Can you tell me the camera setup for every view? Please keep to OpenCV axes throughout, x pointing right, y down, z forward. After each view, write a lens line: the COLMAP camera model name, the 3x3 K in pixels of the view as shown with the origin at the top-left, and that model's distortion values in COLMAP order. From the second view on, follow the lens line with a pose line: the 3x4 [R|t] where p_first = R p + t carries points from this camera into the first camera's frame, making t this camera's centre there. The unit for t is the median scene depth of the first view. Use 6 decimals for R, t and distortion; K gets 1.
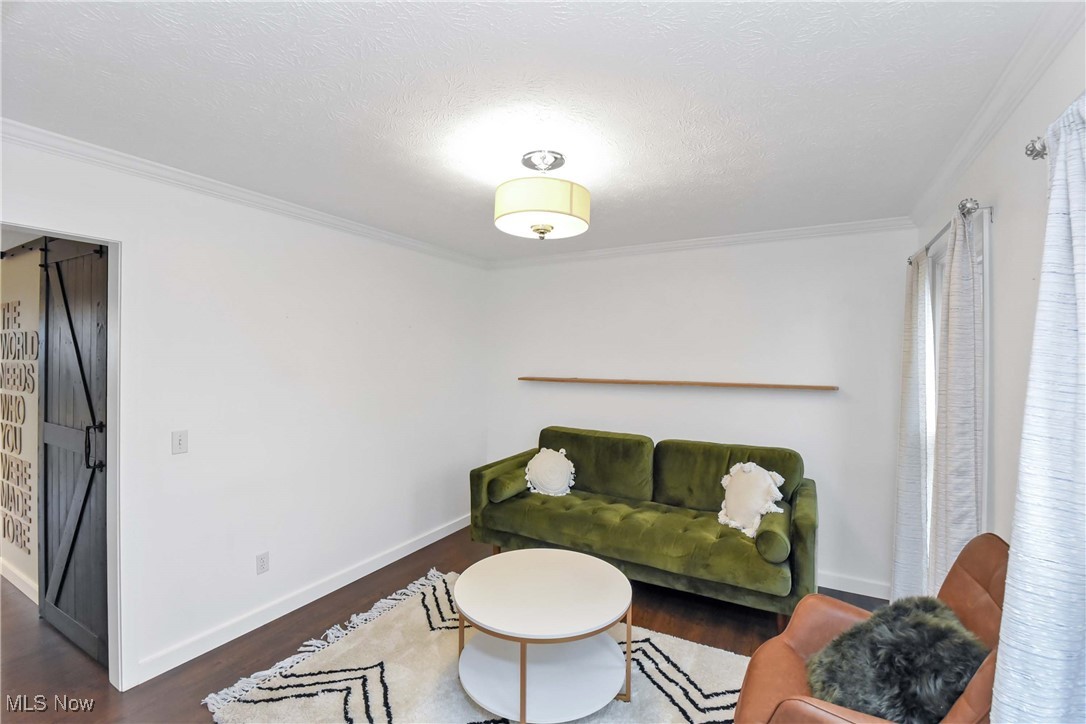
lens RADIAL K [[478.7, 0, 549.5], [0, 478.7, 361.6], [0, 0, 1]] dist [-0.003812, -0.008680]
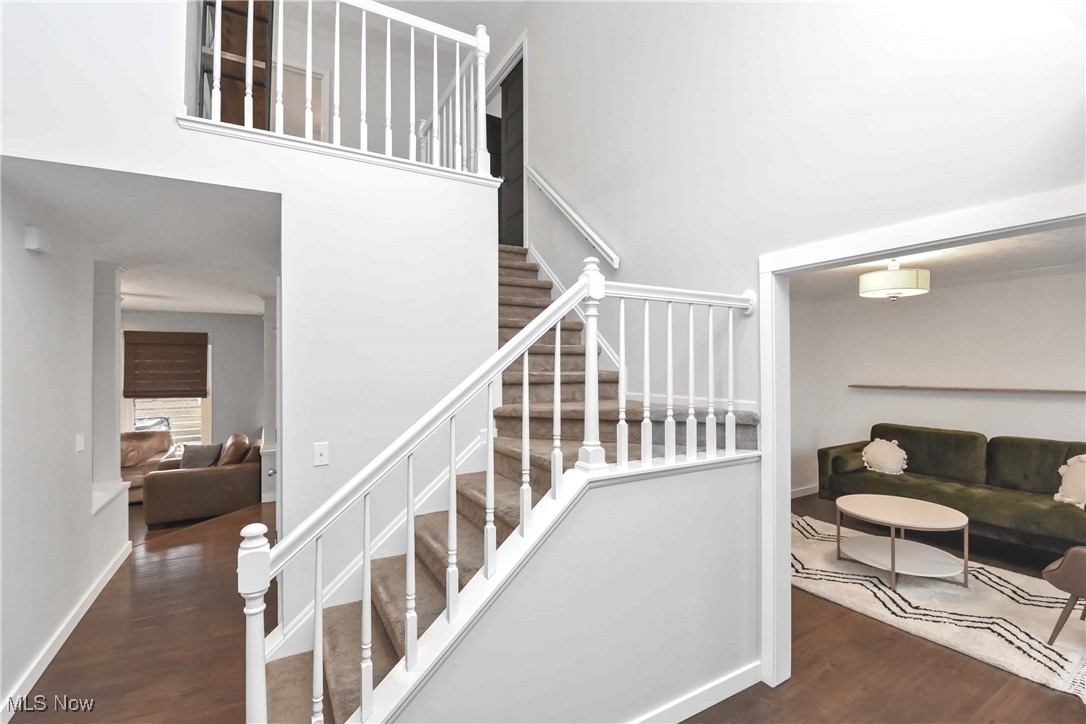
lens RADIAL K [[478.7, 0, 549.5], [0, 478.7, 361.6], [0, 0, 1]] dist [-0.003812, -0.008680]
pose [[0.859913, -0.013952, -0.510250, -0.125402], [-0.001021, 0.999577, -0.029053, 0.011413], [0.510439, 0.025504, 0.859535, -0.632254]]
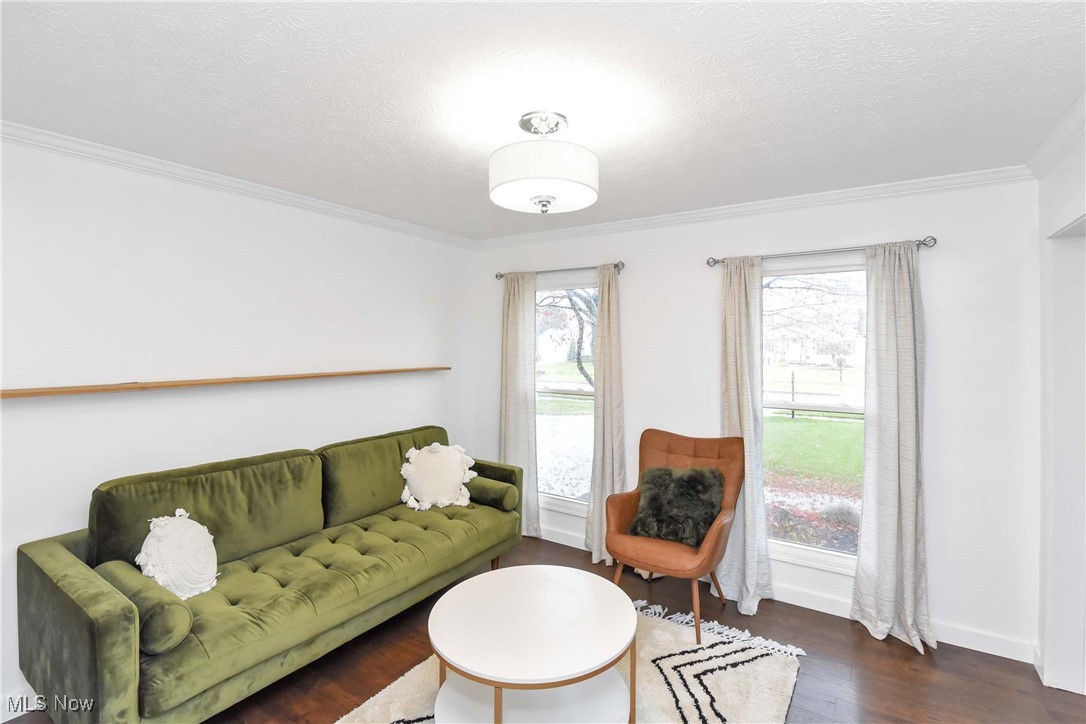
lens RADIAL K [[496.8, 0, 541.0], [0, 496.8, 343.5], [0, 0, 1]] dist [-0.000834, -0.011148]
pose [[0.071934, -0.001617, 0.997408, -0.566522], [0.011192, 0.999937, 0.000814, -0.005176], [-0.997347, 0.011105, 0.071947, 0.594834]]
